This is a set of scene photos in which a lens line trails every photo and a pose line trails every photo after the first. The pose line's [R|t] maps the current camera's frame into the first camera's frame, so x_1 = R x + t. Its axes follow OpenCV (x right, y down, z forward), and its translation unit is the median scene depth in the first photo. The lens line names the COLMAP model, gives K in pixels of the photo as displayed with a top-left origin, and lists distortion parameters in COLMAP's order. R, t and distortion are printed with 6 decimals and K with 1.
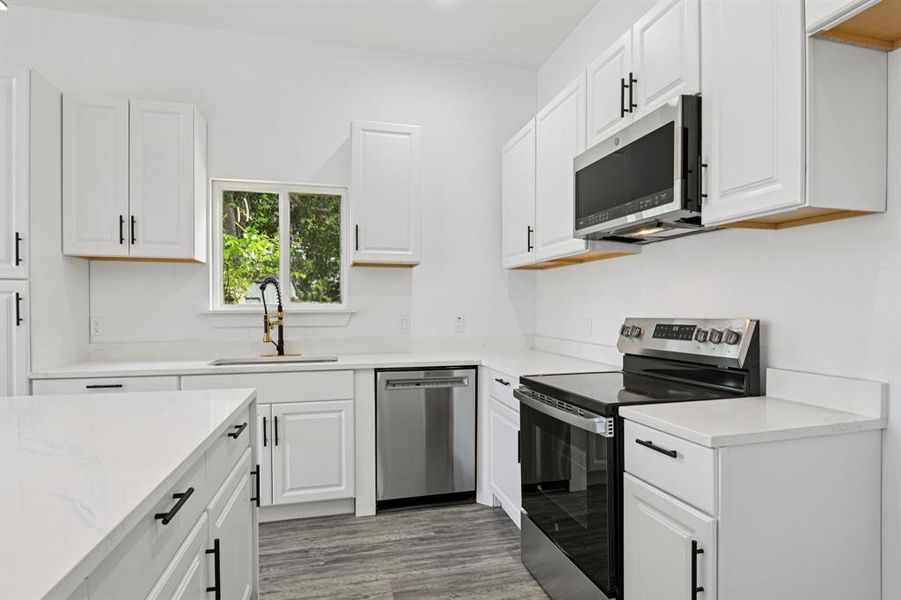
lens RADIAL K [[466.0, 0, 453.1], [0, 466.0, 304.4], [0, 0, 1]] dist [0.000822, -0.009902]
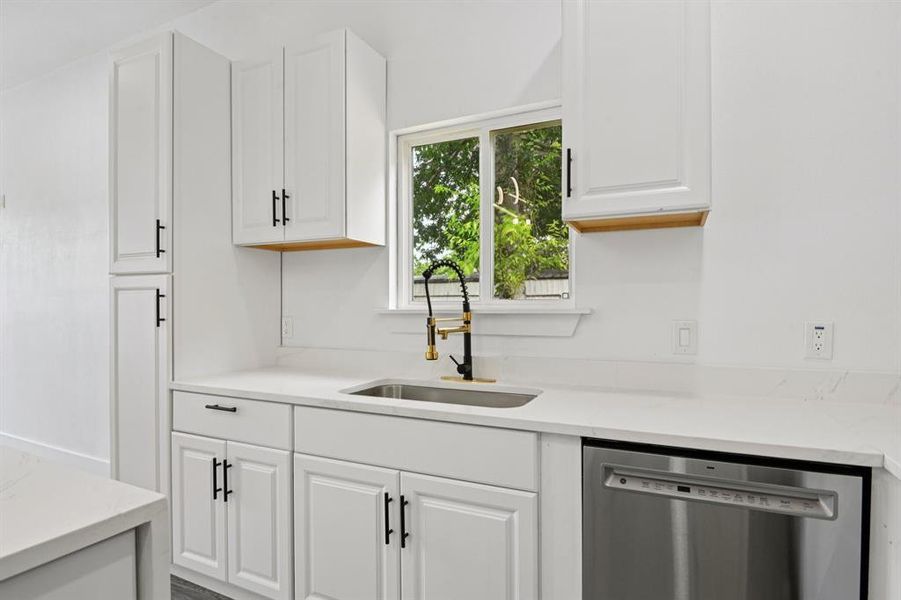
lens RADIAL K [[461.8, 0, 457.2], [0, 461.8, 301.5], [0, 0, 1]] dist [-0.031530, 0.000245]
pose [[0.769601, -0.007071, -0.638486, 0.030619], [0.006657, 0.999973, -0.003050, 0.004080], [0.638491, -0.001903, 0.769627, 0.571294]]
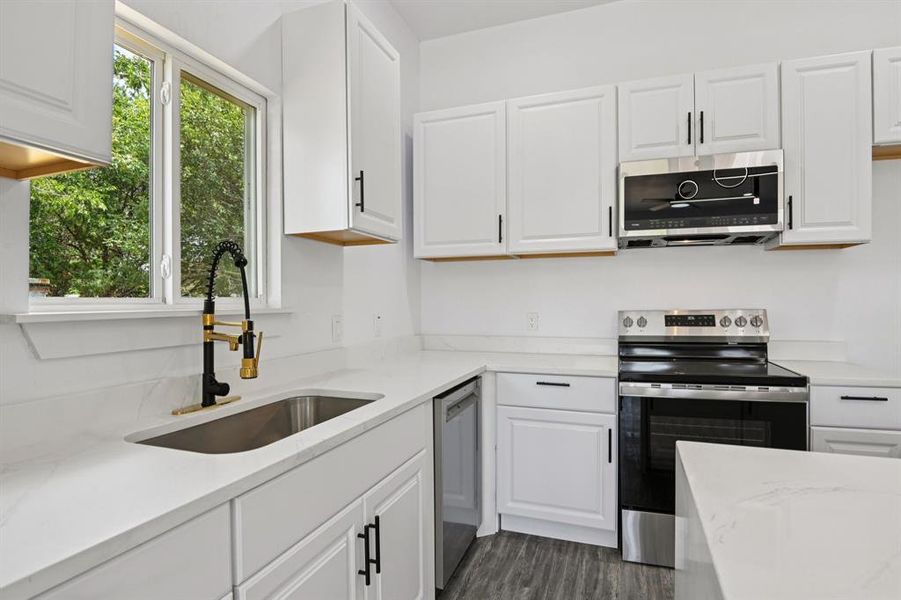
lens RADIAL K [[468.5, 0, 454.6], [0, 468.5, 295.7], [0, 0, 1]] dist [-0.001178, -0.000339]
pose [[0.562714, 0.008206, 0.826611, -0.709029], [-0.000032, 0.999951, -0.009905, 0.002224], [-0.826652, 0.005547, 0.562687, 0.596844]]
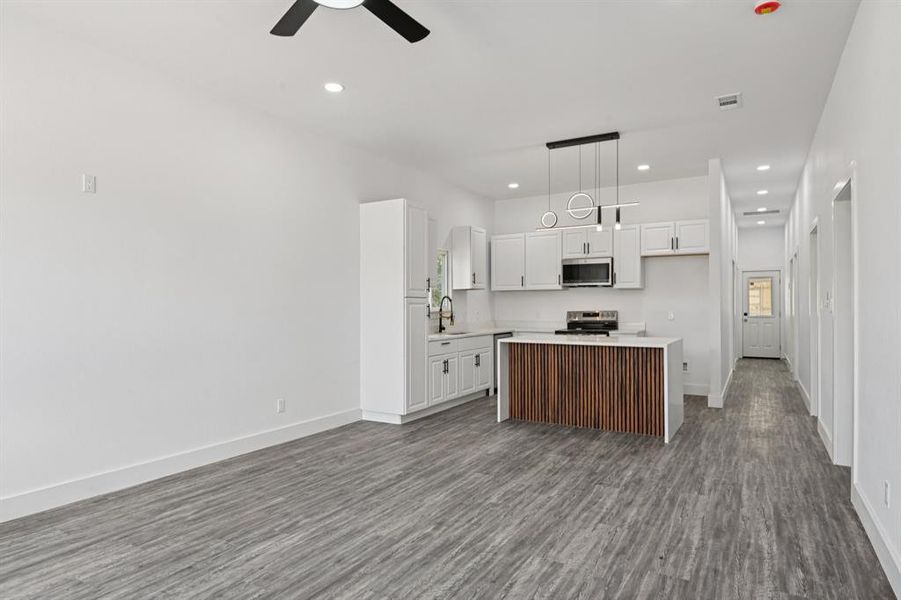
lens RADIAL K [[466.0, 0, 453.1], [0, 466.0, 304.4], [0, 0, 1]] dist [0.000822, -0.009902]
pose [[0.721465, -0.005199, 0.692431, -2.012225], [0.001839, 0.999983, 0.005592, -0.031127], [-0.692448, -0.002762, 0.721462, -0.612245]]
